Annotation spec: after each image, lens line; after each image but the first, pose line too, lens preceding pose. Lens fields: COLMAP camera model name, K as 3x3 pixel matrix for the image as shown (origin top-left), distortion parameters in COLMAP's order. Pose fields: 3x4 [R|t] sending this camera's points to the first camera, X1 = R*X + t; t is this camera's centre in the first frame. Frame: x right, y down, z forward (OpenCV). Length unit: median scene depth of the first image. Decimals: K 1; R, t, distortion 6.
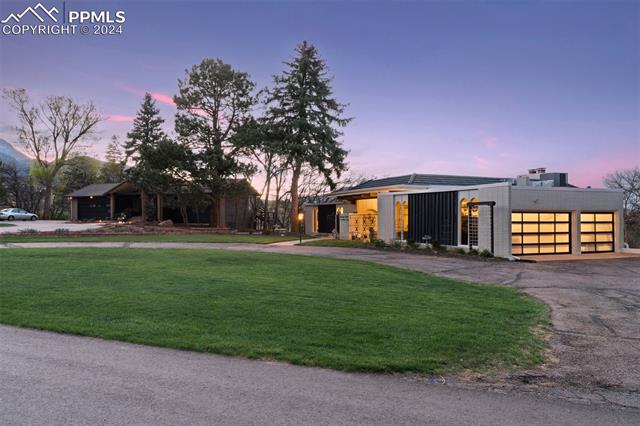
lens RADIAL K [[494.6, 0, 319.8], [0, 494.6, 215.2], [0, 0, 1]] dist [-0.016386, -0.004427]
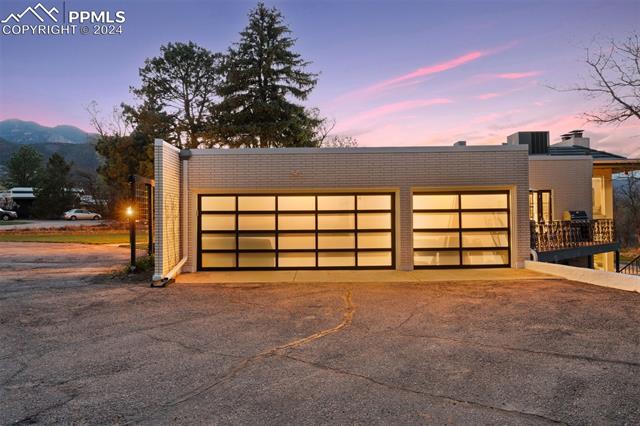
lens RADIAL K [[484.7, 0, 320.1], [0, 484.7, 211.5], [0, 0, 1]] dist [0.015771, 0.002139]
pose [[0.922650, -0.017534, -0.385240, 0.639092], [0.015471, 0.999845, -0.008455, 0.018198], [0.385328, 0.001841, 0.922778, 0.472360]]
